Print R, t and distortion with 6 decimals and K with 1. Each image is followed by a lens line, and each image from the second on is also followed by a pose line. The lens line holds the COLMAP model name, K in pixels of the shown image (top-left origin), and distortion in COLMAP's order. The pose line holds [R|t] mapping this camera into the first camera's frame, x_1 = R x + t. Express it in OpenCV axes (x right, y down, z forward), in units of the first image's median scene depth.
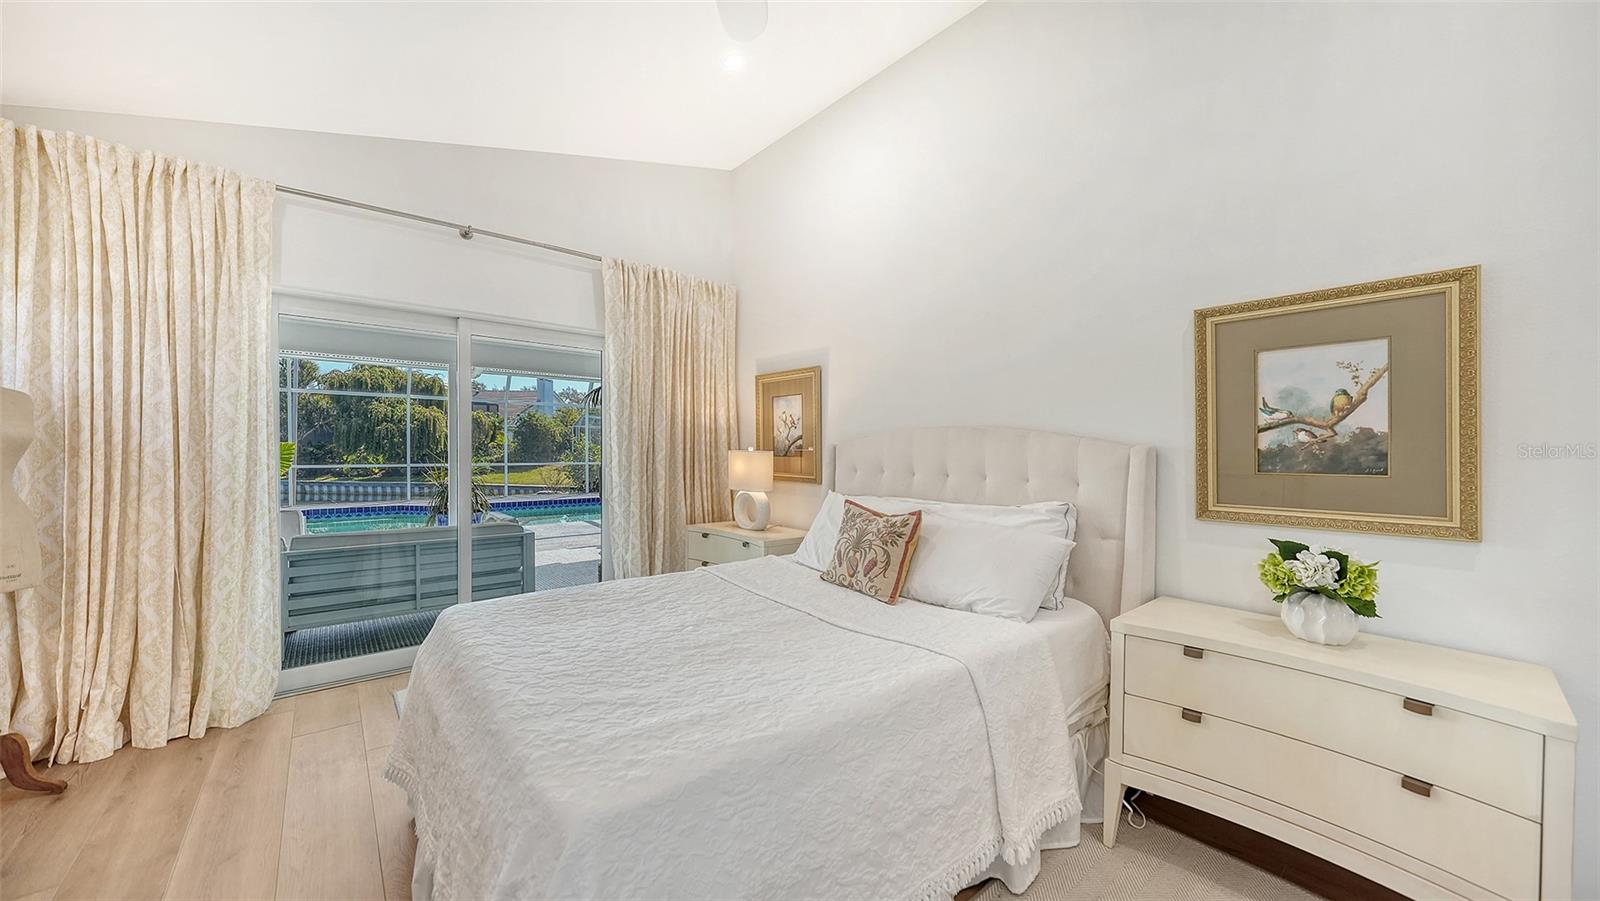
lens RADIAL K [[549.8, 0, 789.2], [0, 549.8, 446.7], [0, 0, 1]] dist [-0.008021, 0.000860]
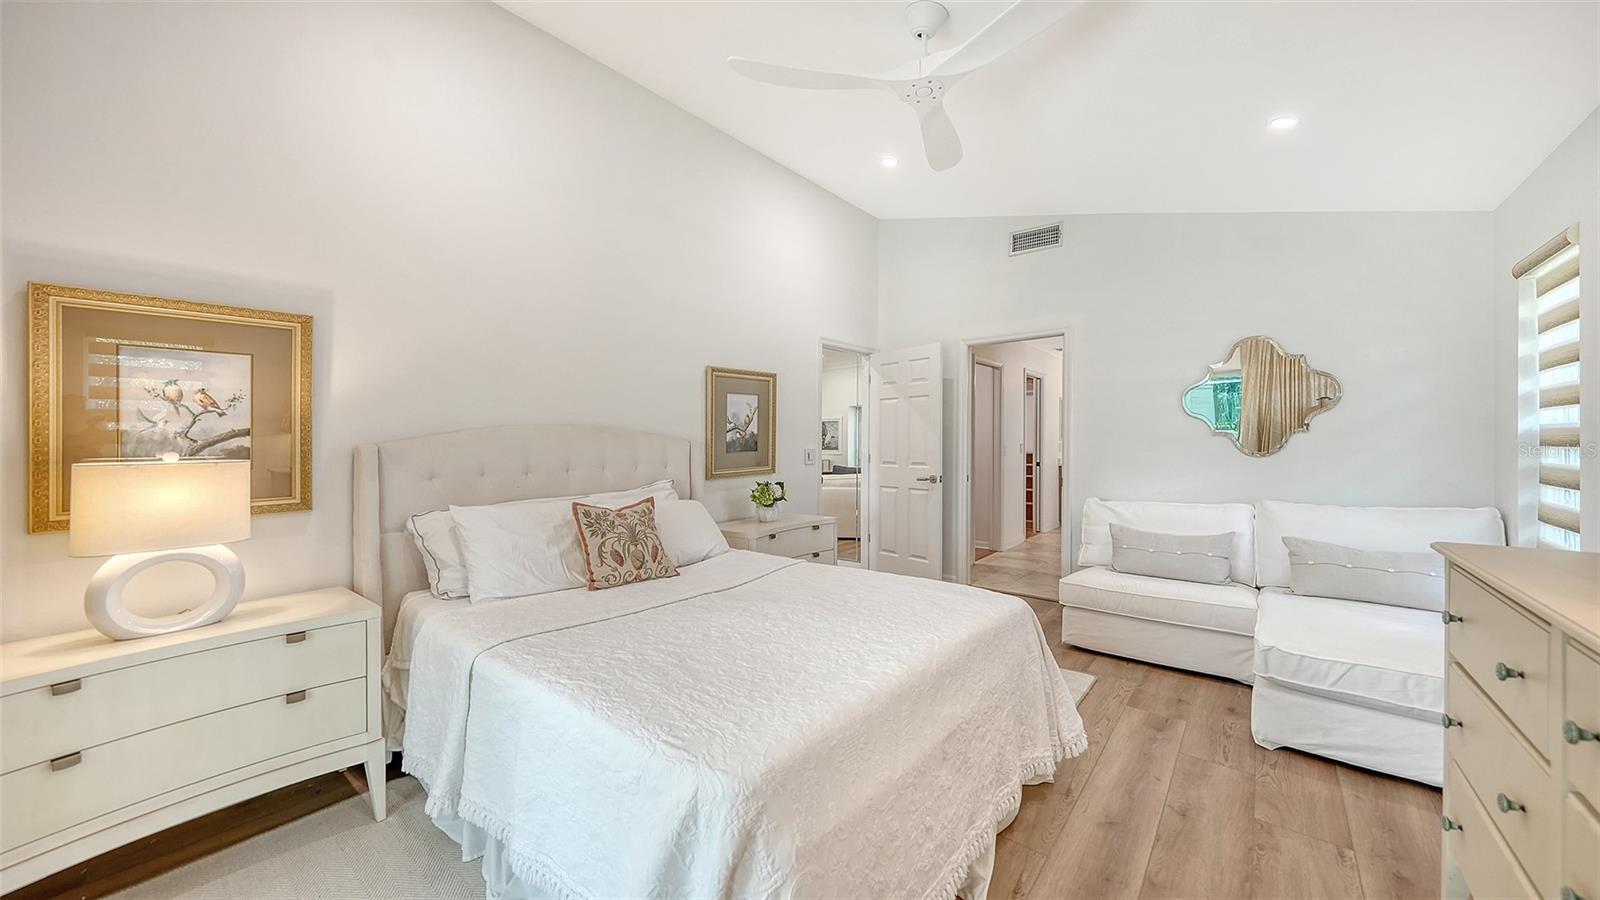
lens RADIAL K [[561.5, 0, 788.6], [0, 561.5, 438.7], [0, 0, 1]] dist [0.003249, -0.000893]
pose [[-0.168157, -0.013096, 0.985673, -0.983074], [0.005323, 0.999885, 0.014193, -0.026162], [-0.985746, 0.007633, -0.168068, 0.890504]]
